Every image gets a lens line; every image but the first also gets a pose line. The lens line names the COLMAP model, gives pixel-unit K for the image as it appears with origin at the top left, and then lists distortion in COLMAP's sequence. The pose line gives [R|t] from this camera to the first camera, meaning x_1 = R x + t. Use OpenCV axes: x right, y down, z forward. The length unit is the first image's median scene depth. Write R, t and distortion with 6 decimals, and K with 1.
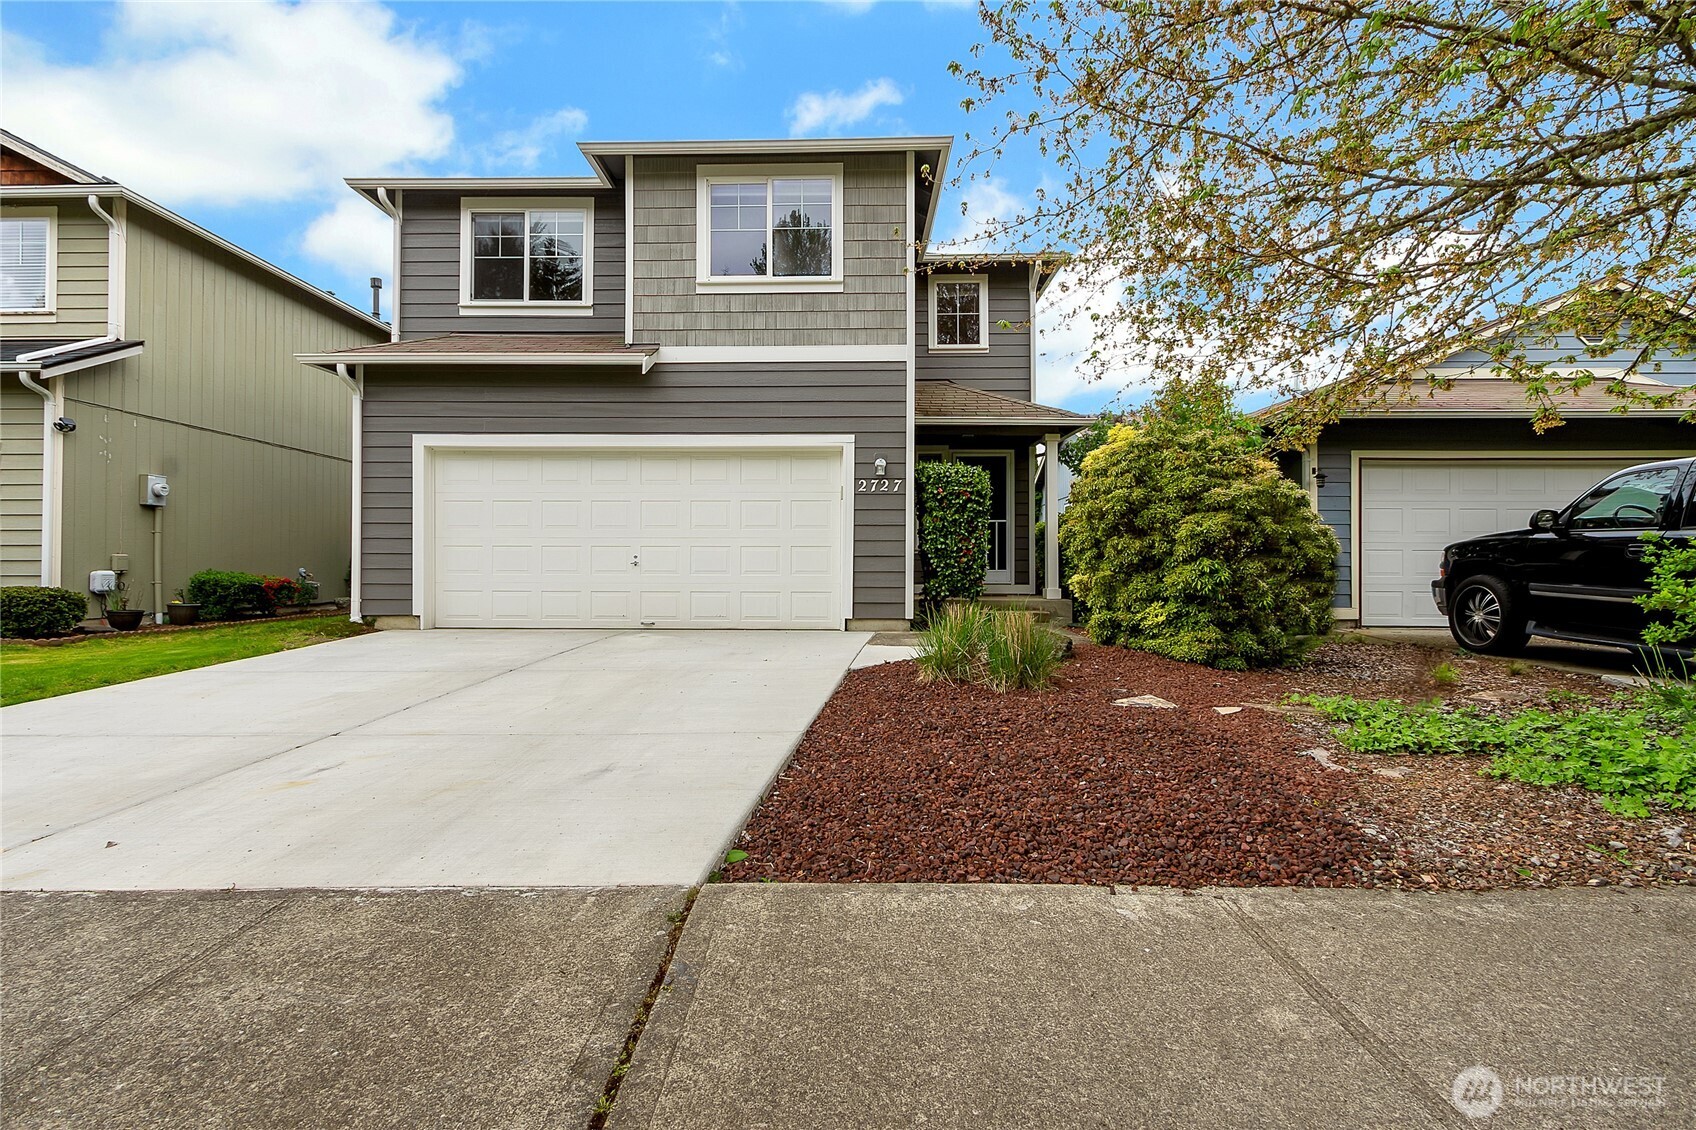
lens RADIAL K [[838.7, 0, 816.5], [0, 838.7, 553.2], [0, 0, 1]] dist [0.001790, 0.001030]
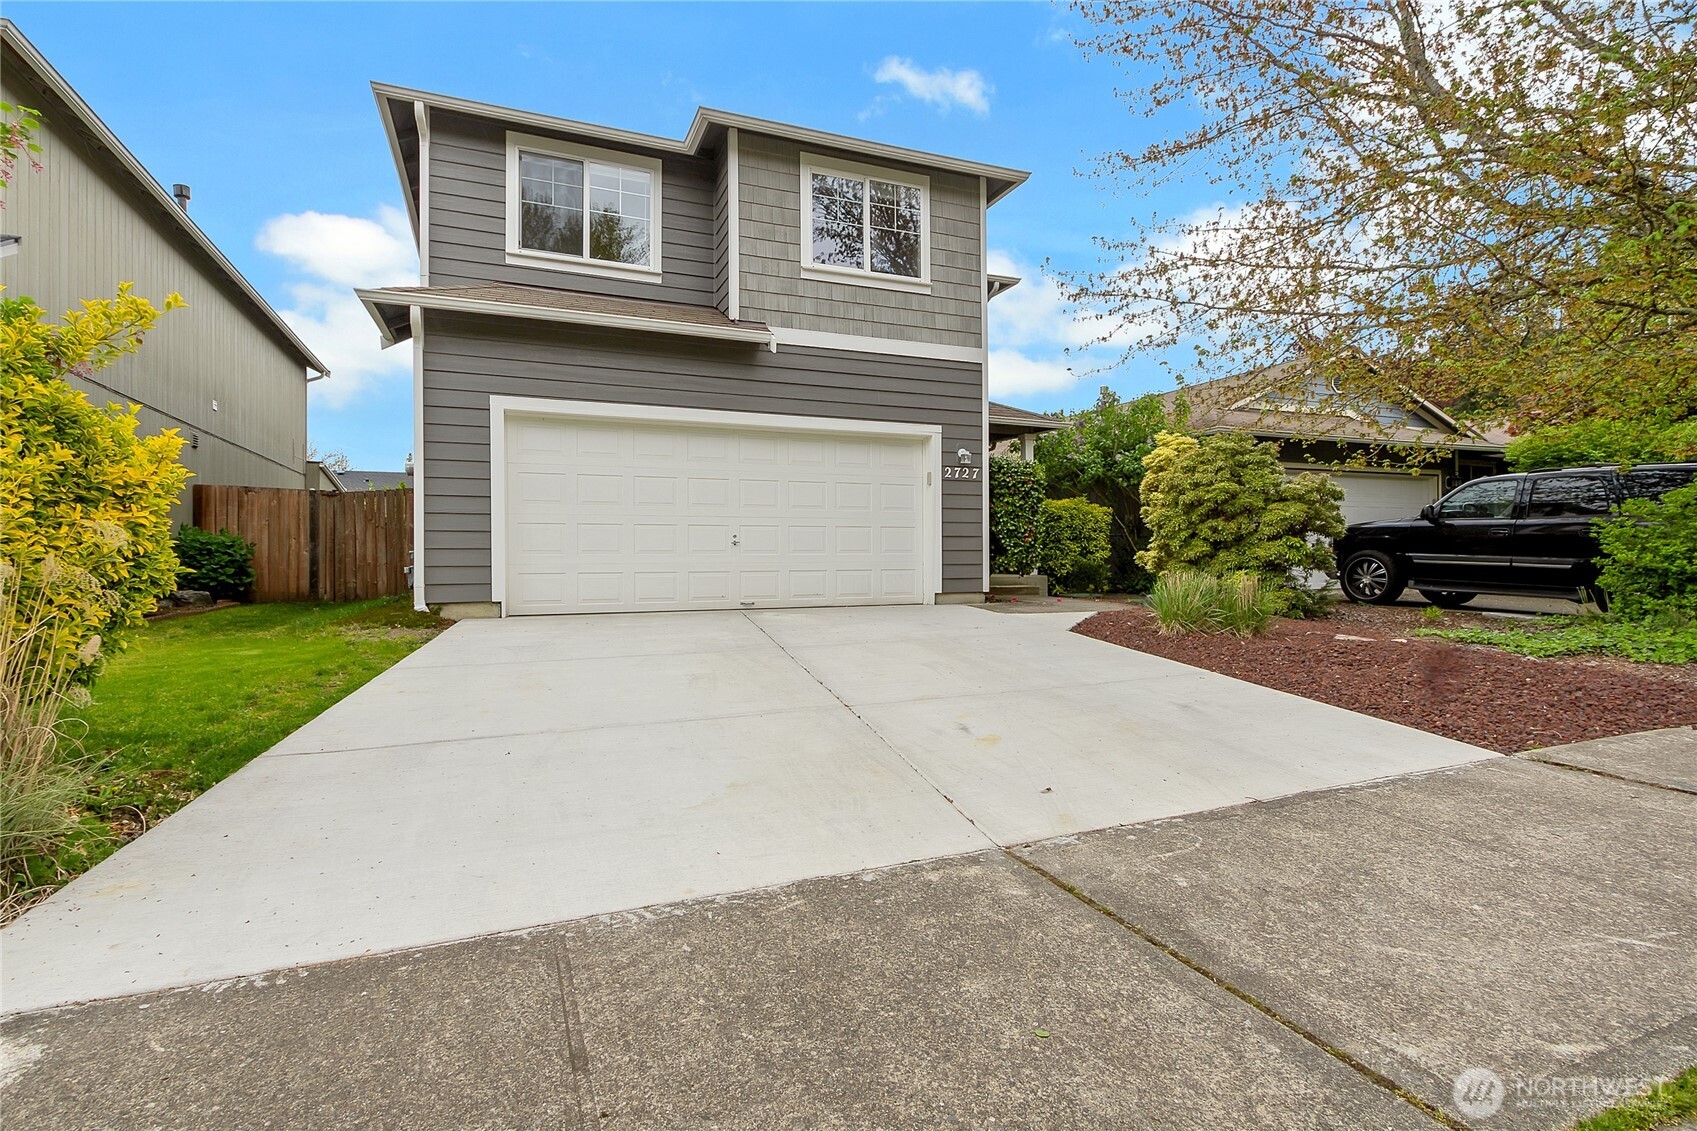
lens RADIAL K [[839.2, 0, 817.0], [0, 839.2, 553.7], [0, 0, 1]] dist [0.001790, 0.001030]
pose [[0.912516, -0.003700, 0.409025, -0.549538], [-0.001362, 0.999926, 0.012084, 0.013267], [-0.409039, -0.011584, 0.912443, 0.059279]]
